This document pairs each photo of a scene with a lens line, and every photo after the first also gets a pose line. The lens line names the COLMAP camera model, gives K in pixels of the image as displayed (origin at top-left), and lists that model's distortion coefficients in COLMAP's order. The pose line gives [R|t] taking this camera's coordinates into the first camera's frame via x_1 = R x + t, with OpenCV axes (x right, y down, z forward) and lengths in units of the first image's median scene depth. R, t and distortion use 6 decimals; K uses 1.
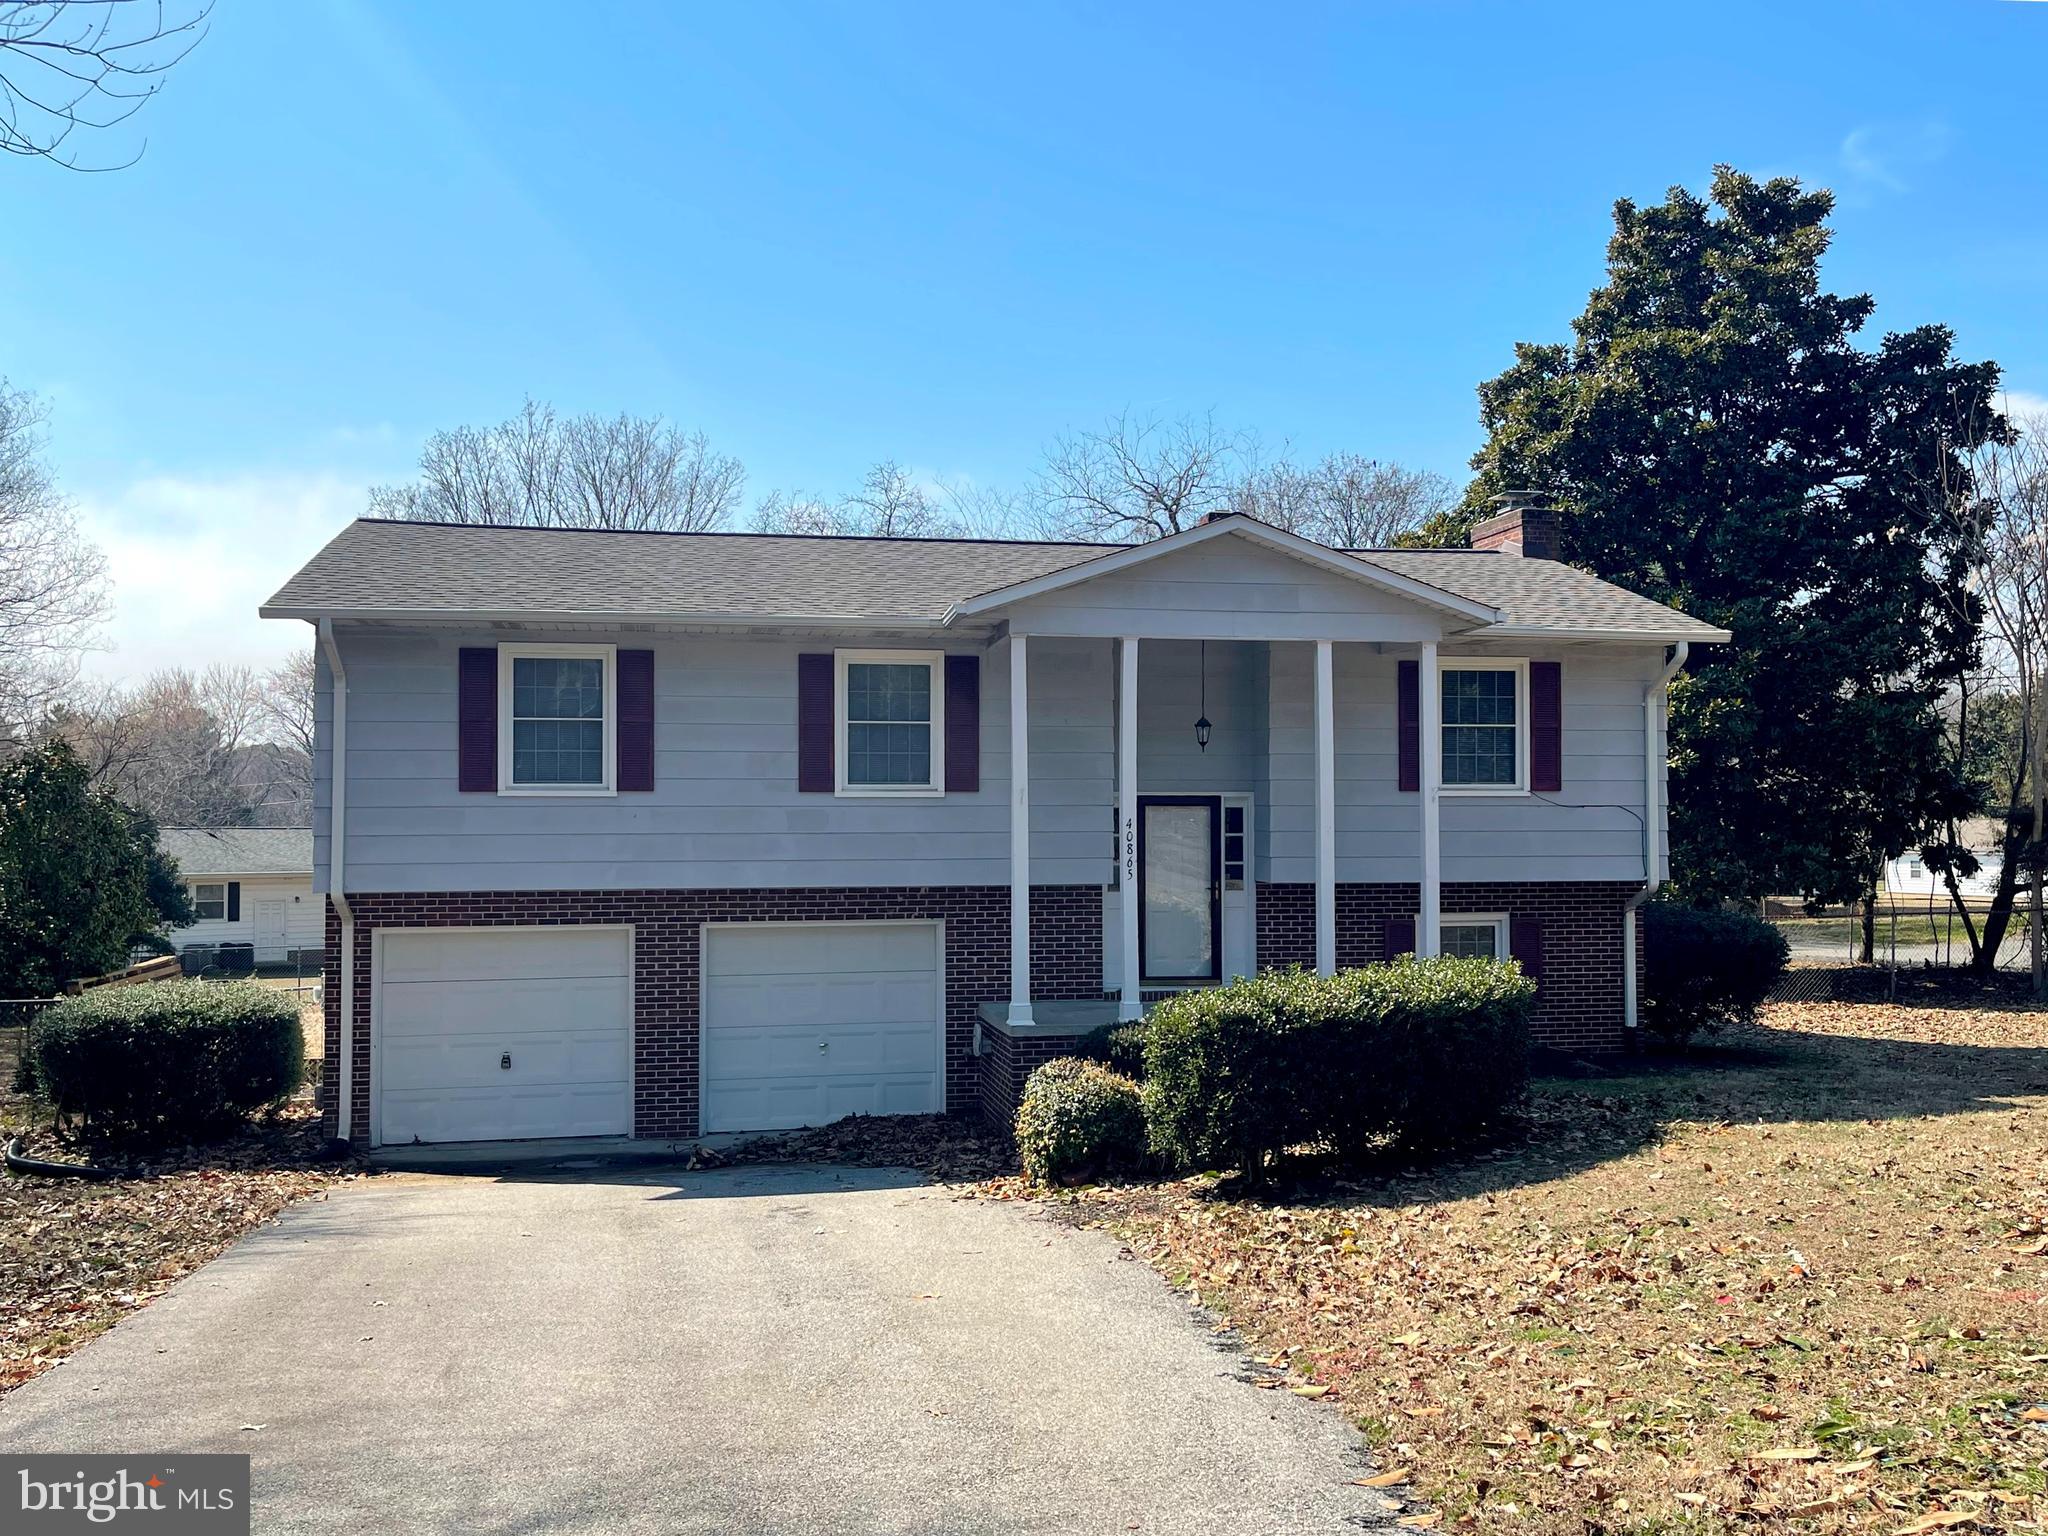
lens RADIAL K [[1587.3, 0, 1023.6], [0, 1587.3, 768.6], [0, 0, 1]] dist [0.050209, 0.000211]
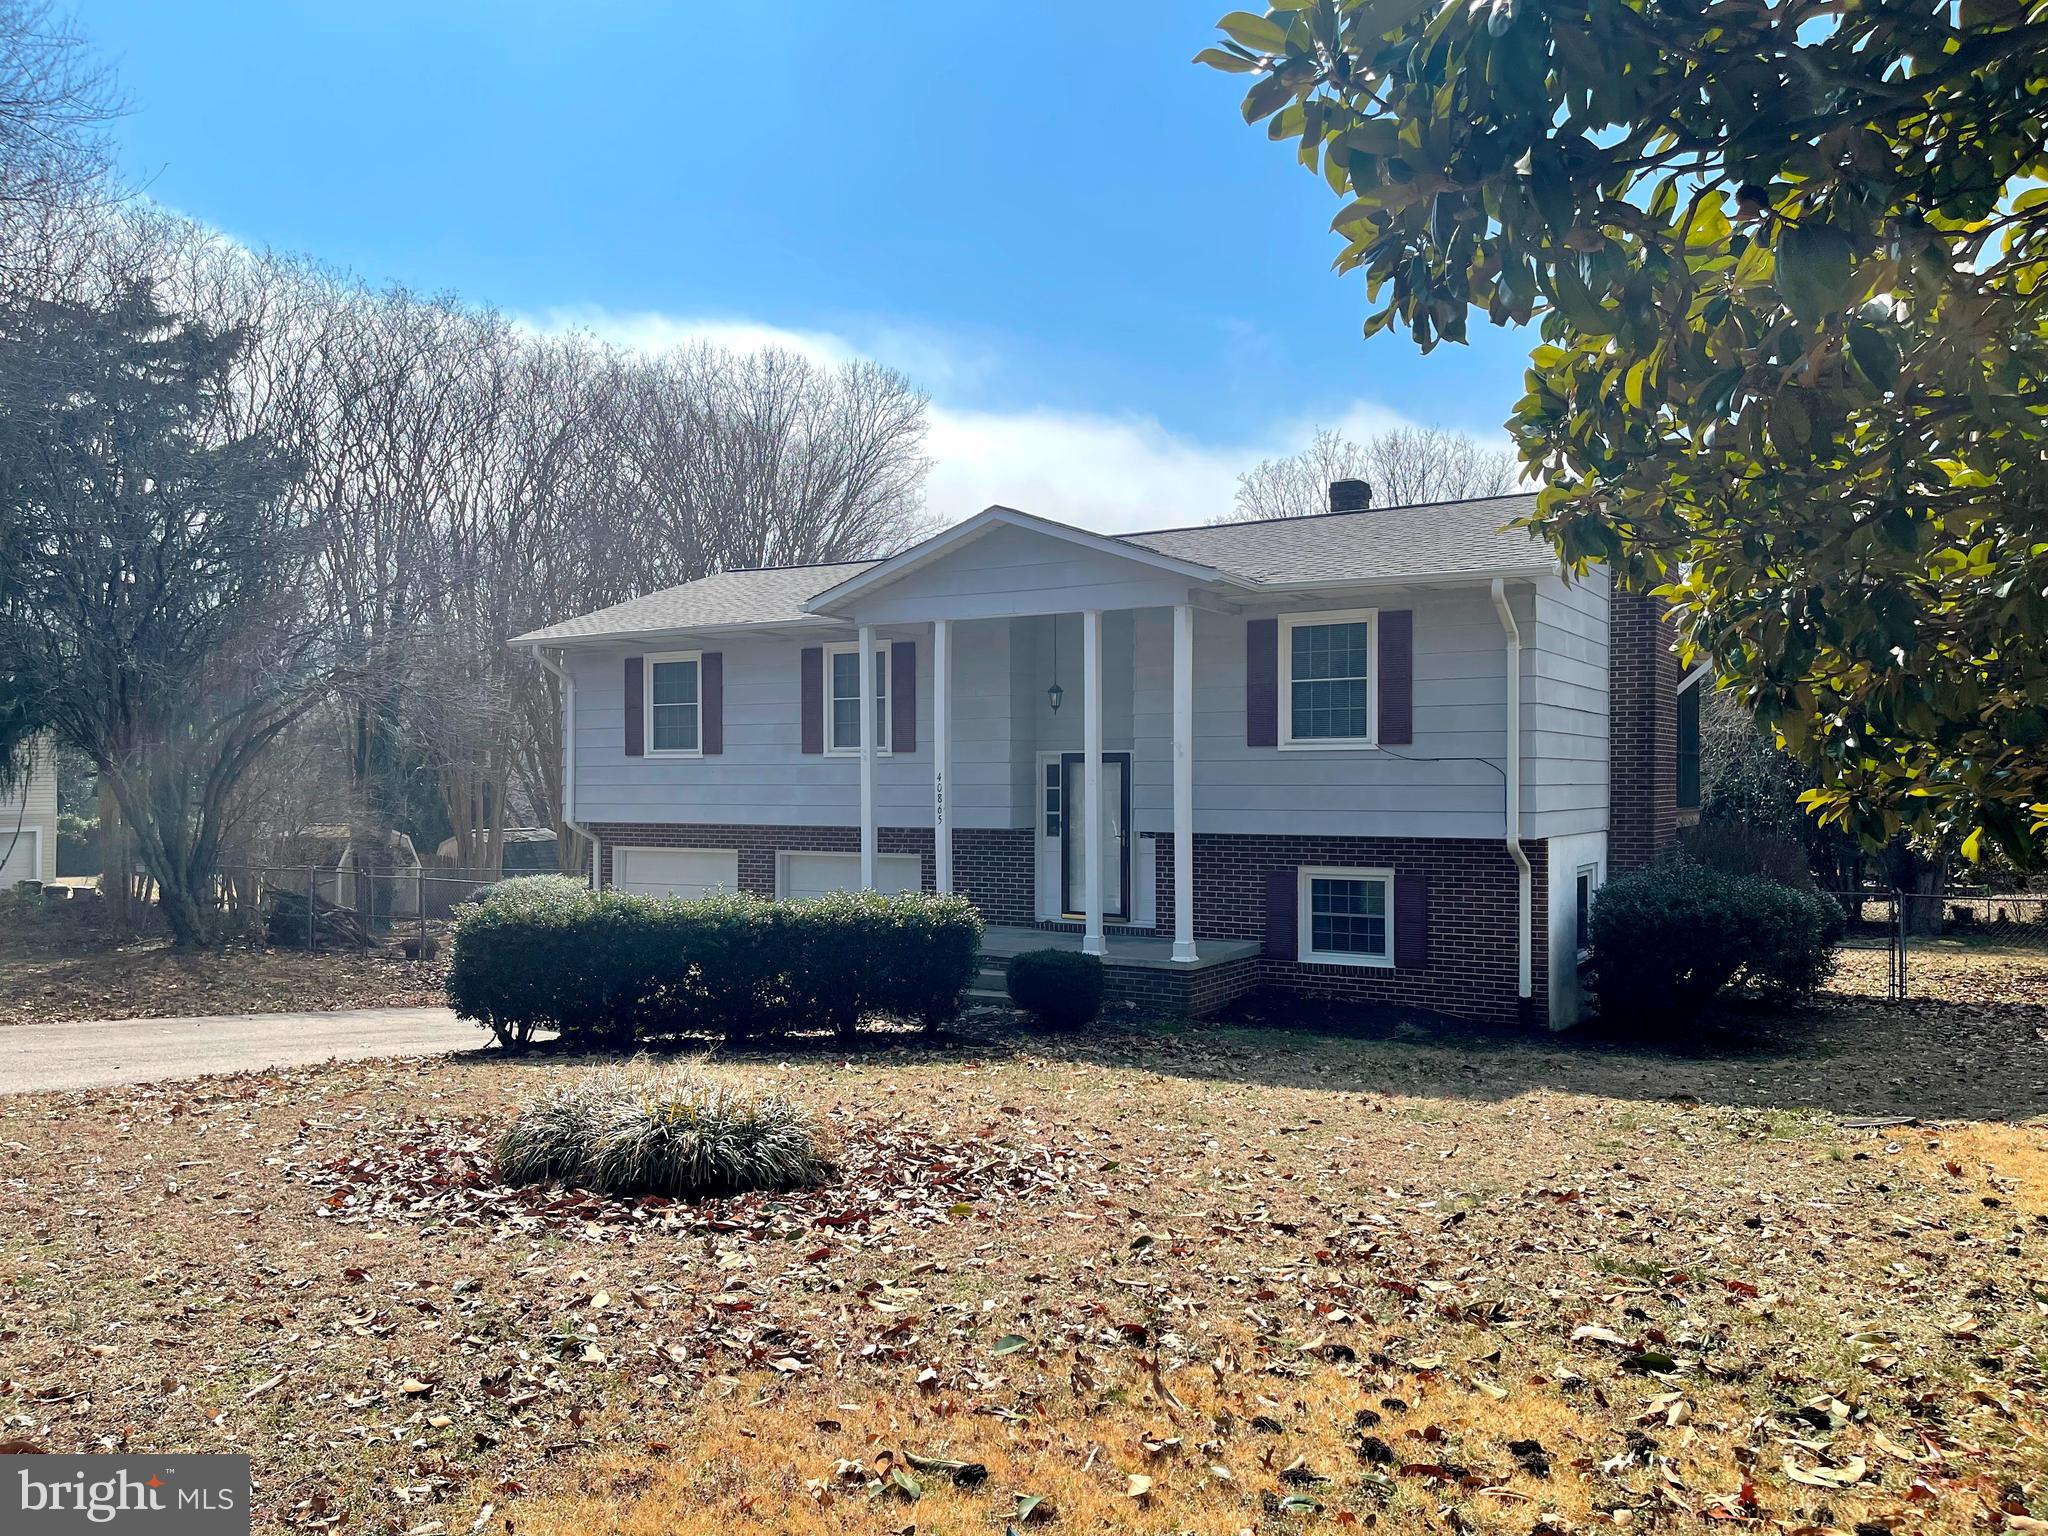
lens RADIAL K [[1598.2, 0, 1022.7], [0, 1598.2, 778.6], [0, 0, 1]] dist [-0.049144, -0.000271]
pose [[0.750193, 0.001904, -0.661216, 0.798410], [0.022880, 0.999322, 0.028836, 0.001790], [0.660823, -0.036761, 0.749641, 0.122659]]
